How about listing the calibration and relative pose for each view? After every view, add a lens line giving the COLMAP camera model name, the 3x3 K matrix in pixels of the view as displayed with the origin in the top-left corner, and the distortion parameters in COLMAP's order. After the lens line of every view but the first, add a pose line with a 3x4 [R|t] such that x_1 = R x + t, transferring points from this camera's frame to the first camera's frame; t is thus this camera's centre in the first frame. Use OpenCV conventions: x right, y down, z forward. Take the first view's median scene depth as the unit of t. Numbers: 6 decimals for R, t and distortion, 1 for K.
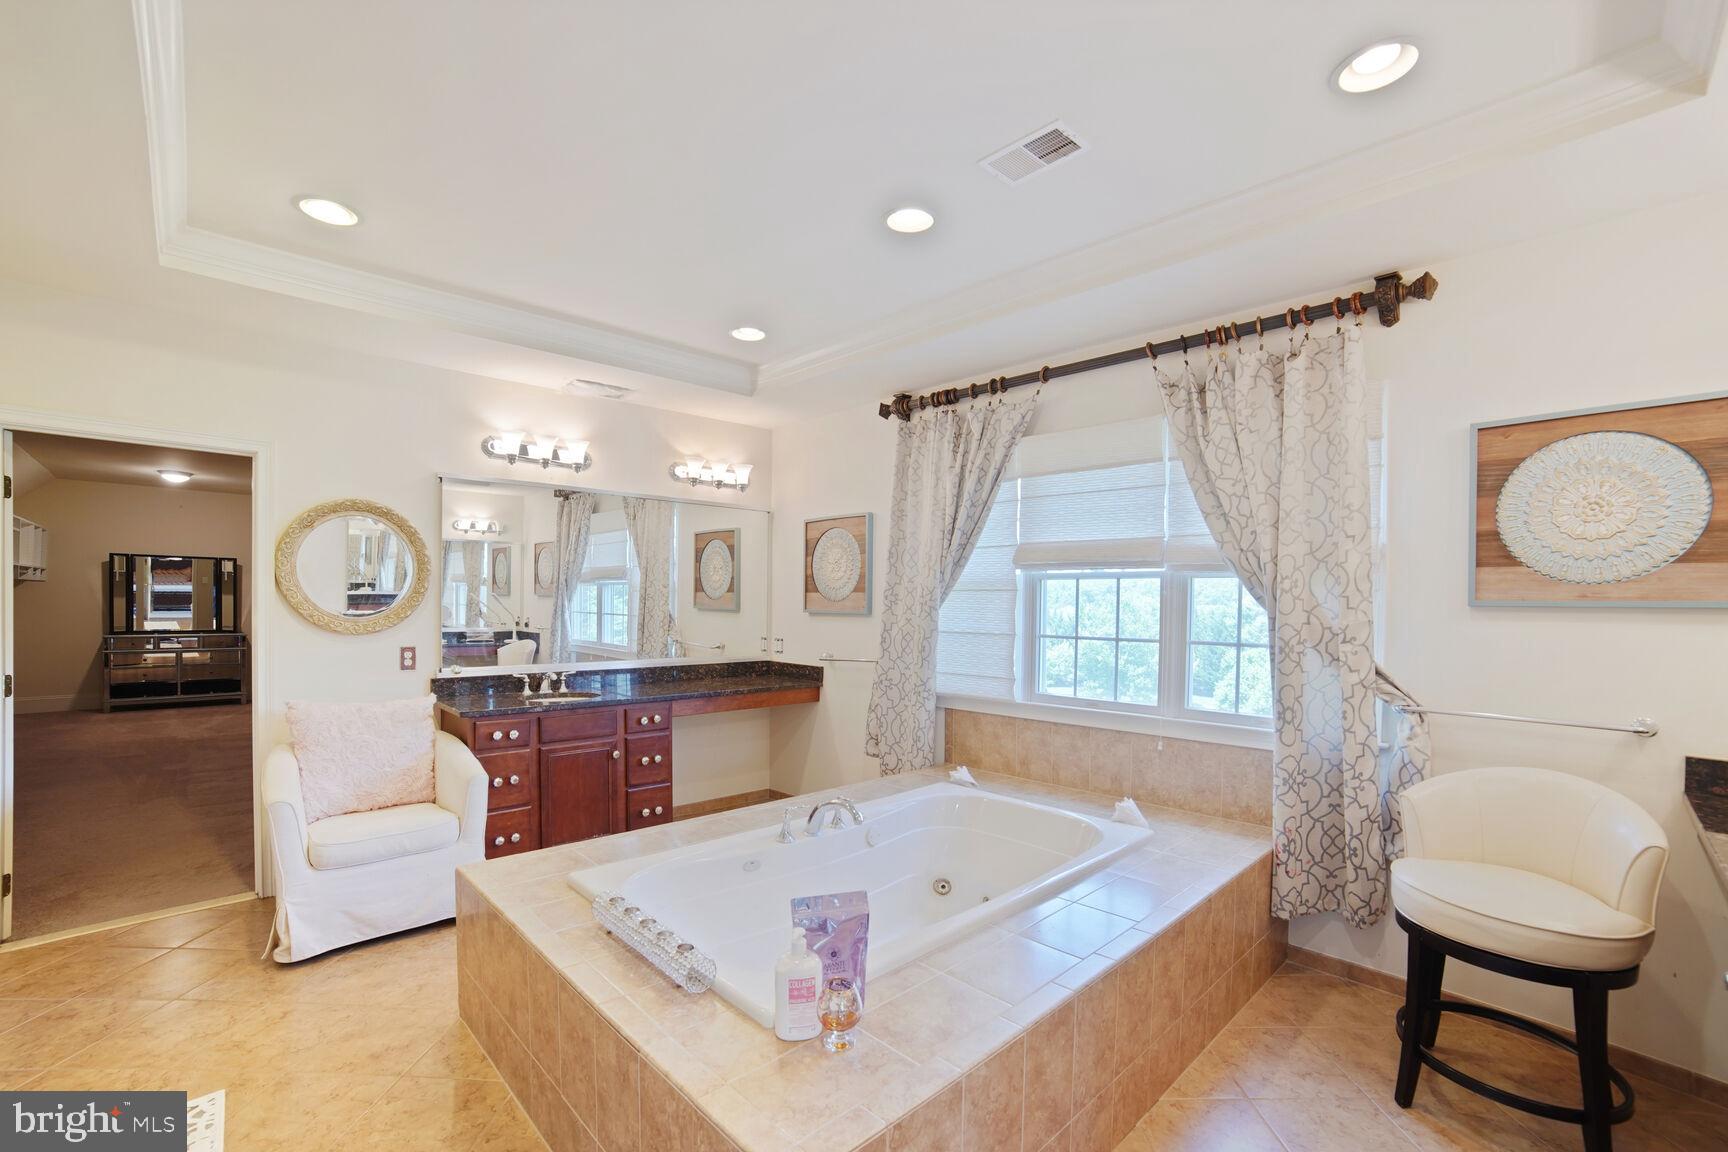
lens RADIAL K [[738.4, 0, 866.7], [0, 738.4, 593.0], [0, 0, 1]] dist [-0.000694, 0.000041]
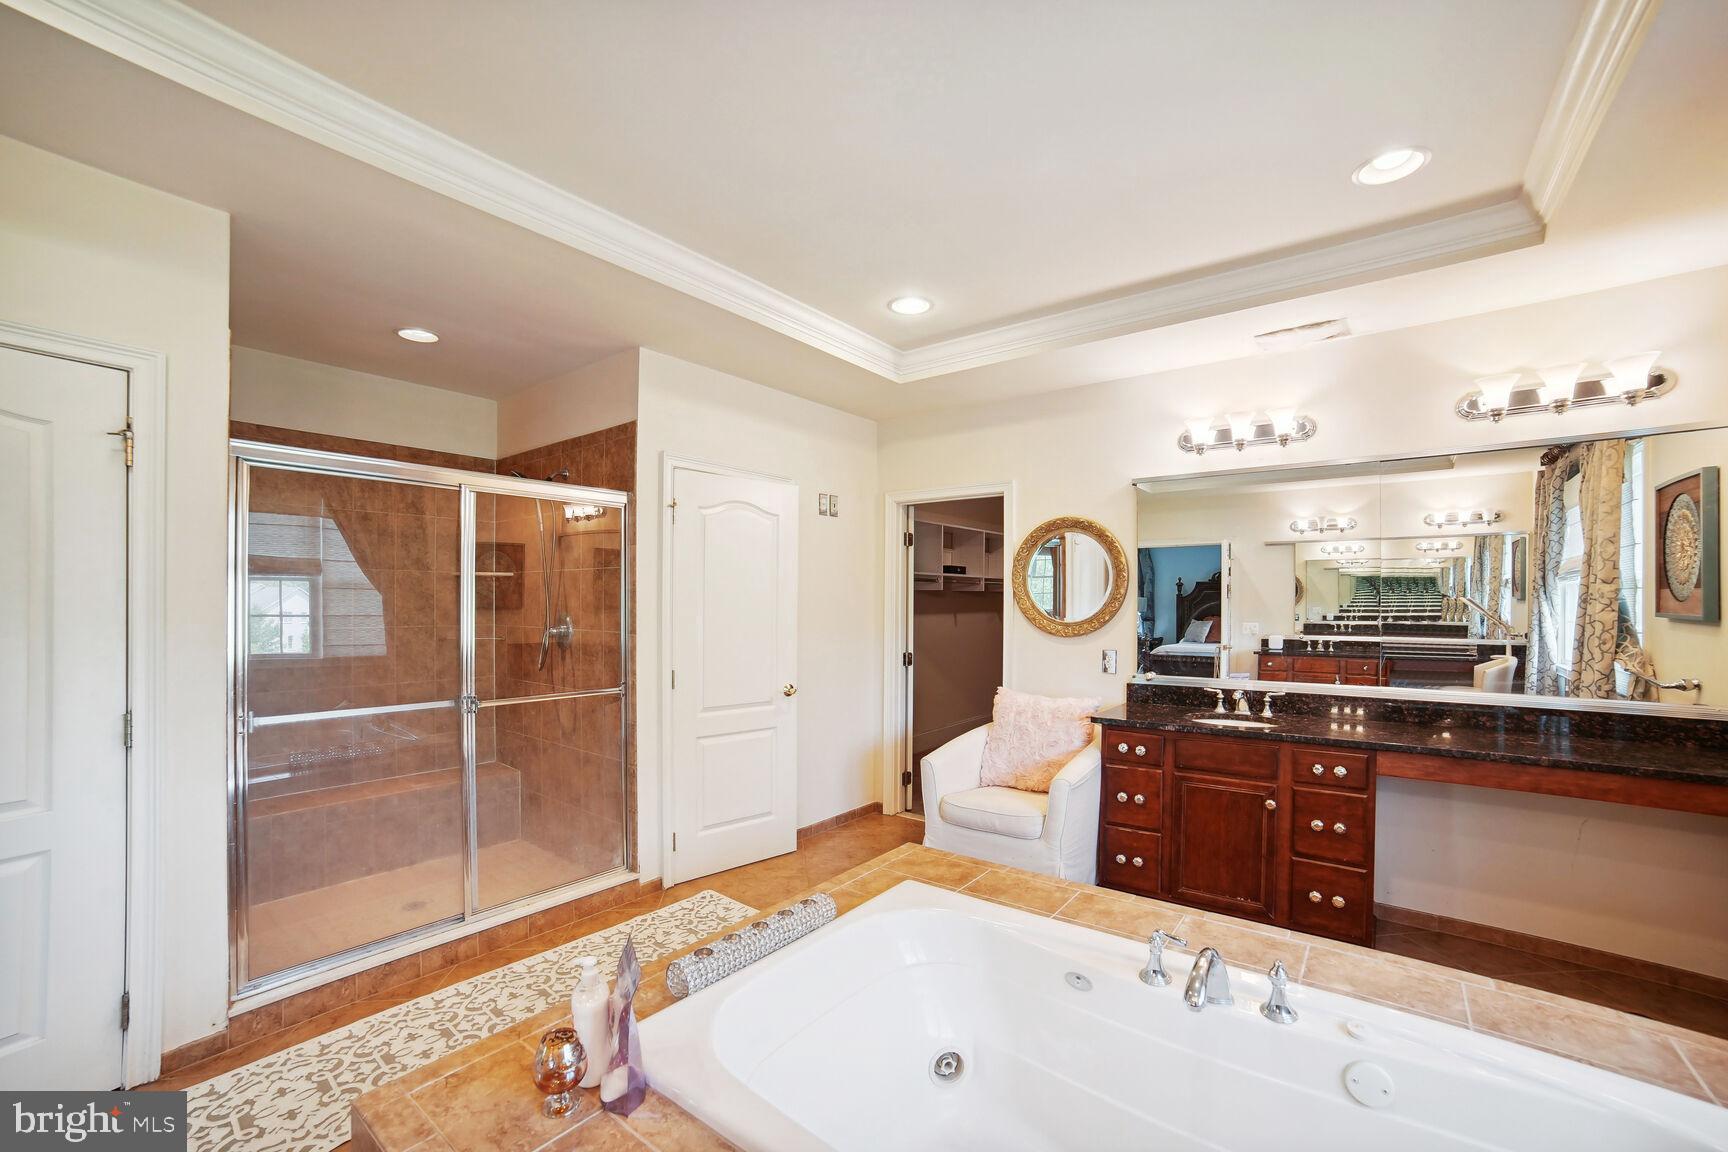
lens RADIAL K [[789.7, 0, 864.0], [0, 789.7, 576.0], [0, 0, 1]] dist [0.034153, 0.000122]
pose [[0.217000, -0.038382, -0.975417, 0.392351], [0.018758, 0.999206, -0.035145, 0.000156], [0.975991, -0.010671, 0.217548, 0.397584]]
